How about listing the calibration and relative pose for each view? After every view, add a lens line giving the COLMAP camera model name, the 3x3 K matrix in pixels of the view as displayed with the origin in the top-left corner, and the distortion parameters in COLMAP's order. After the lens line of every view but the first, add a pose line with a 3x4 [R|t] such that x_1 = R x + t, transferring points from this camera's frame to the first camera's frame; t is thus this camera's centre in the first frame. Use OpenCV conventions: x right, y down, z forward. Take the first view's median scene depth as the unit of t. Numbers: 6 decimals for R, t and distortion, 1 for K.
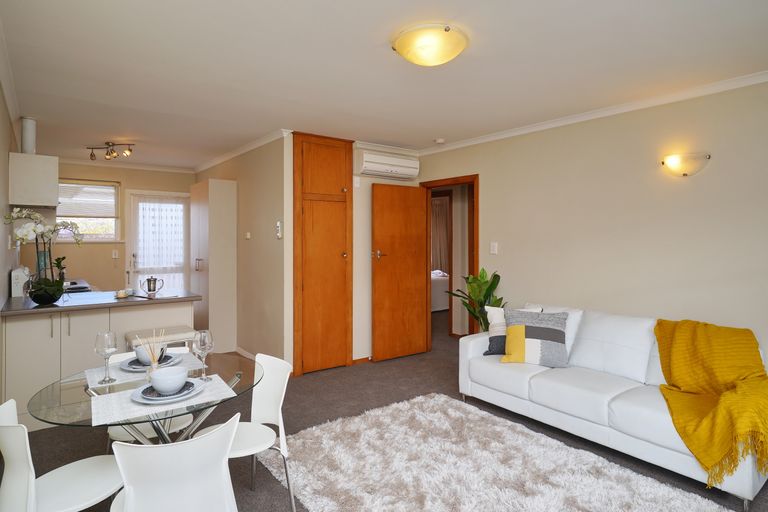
lens RADIAL K [[435.1, 0, 383.2], [0, 435.1, 236.2], [0, 0, 1]] dist [0.000622, 0.000660]
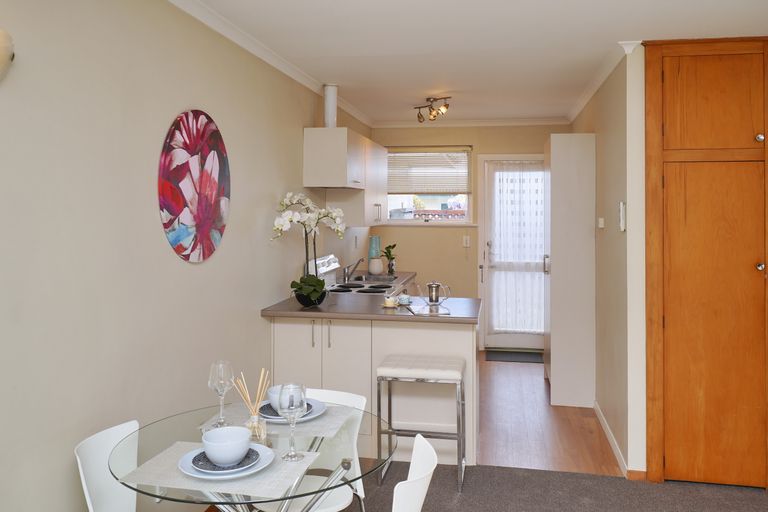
lens RADIAL K [[656.9, 0, 383.9], [0, 656.9, 201.5], [0, 0, 1]] dist [-0.010118, -0.004257]
pose [[0.670154, -0.004106, -0.742210, 0.165813], [-0.002491, 0.999967, -0.007781, -0.023417], [0.742218, 0.007063, 0.670122, 0.160141]]
